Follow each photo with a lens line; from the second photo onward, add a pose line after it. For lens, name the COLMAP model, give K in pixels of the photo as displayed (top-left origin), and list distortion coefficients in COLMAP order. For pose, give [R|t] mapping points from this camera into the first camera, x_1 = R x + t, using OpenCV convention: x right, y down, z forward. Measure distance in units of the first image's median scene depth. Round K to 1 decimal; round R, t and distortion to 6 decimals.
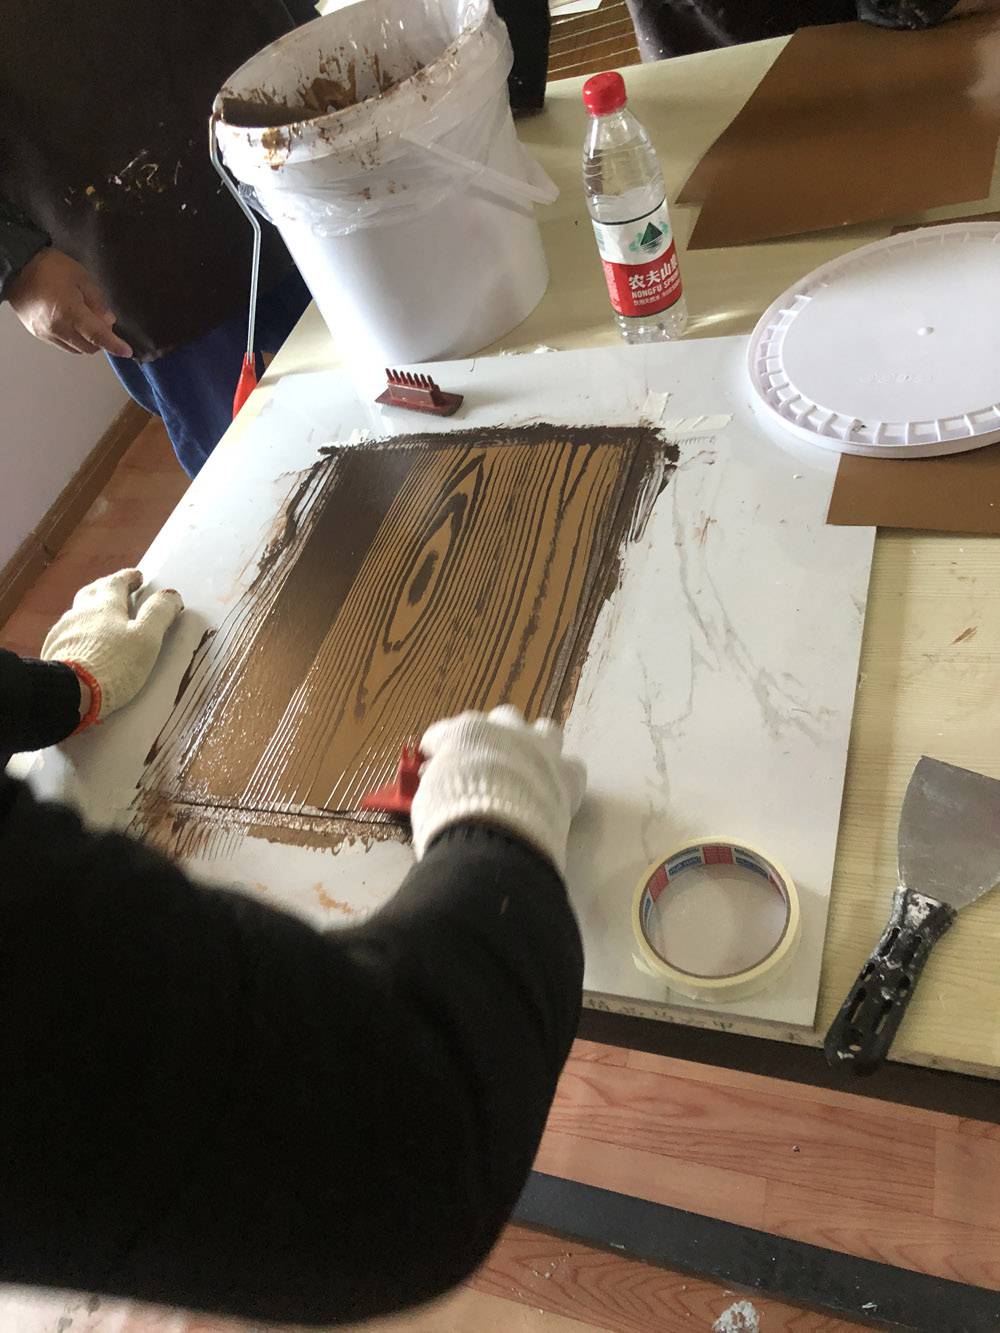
lens RADIAL K [[1091.7, 0, 472.1], [0, 1091.7, 672.8], [0, 0, 1]] dist [0.036255, -0.046552]
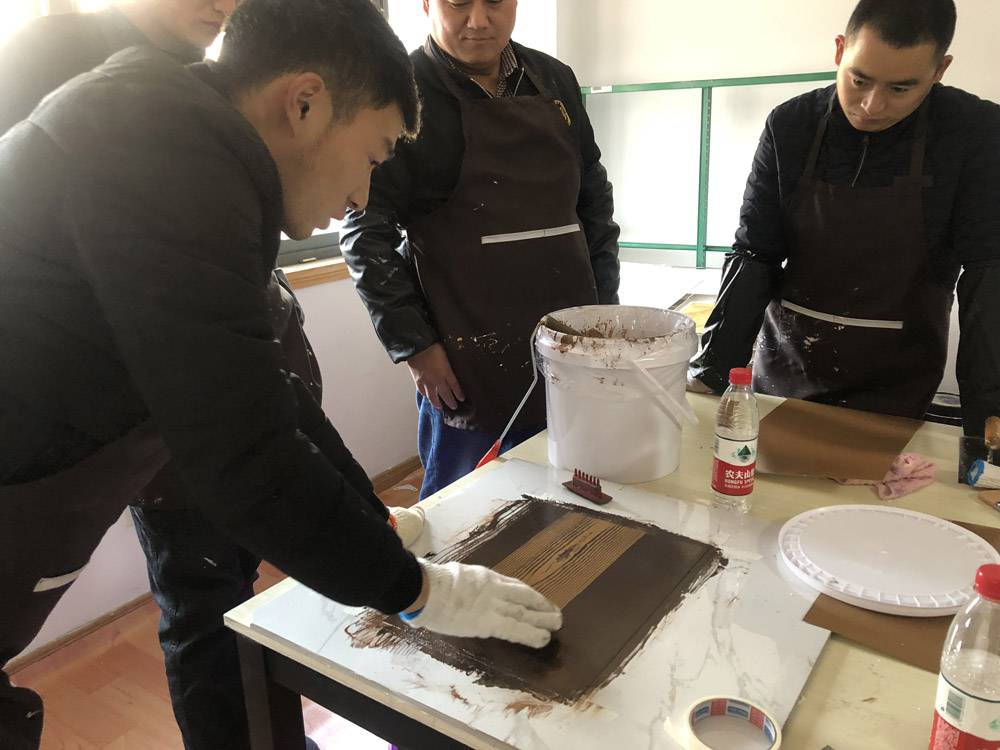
lens RADIAL K [[819.0, 0, 492.4], [0, 819.0, 380.0], [0, 0, 1]] dist [0.036255, -0.046552]
pose [[0.918907, 0.352552, -0.176968, -0.021135], [-0.394333, 0.808896, -0.436106, 0.259737], [-0.010601, 0.470525, 0.882323, -0.250028]]
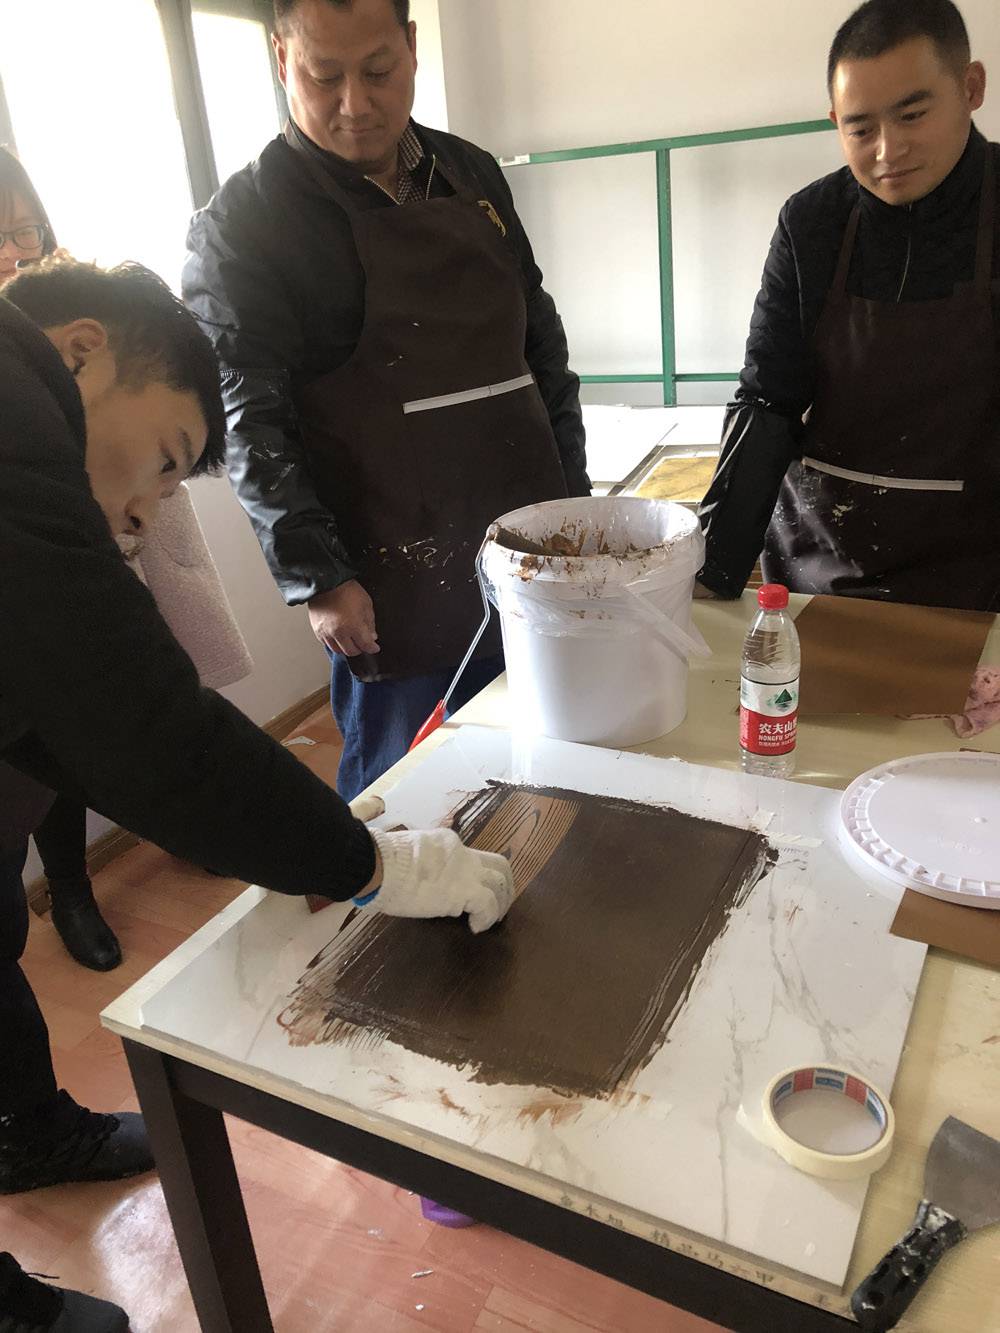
lens RADIAL K [[1091.7, 0, 476.1], [0, 1091.7, 667.5], [0, 0, 1]] dist [0.036255, -0.046552]
pose [[0.958406, 0.277286, -0.067607, -0.115945], [-0.282069, 0.884100, -0.372565, 0.170067], [-0.043535, 0.376139, 0.925540, -0.232430]]
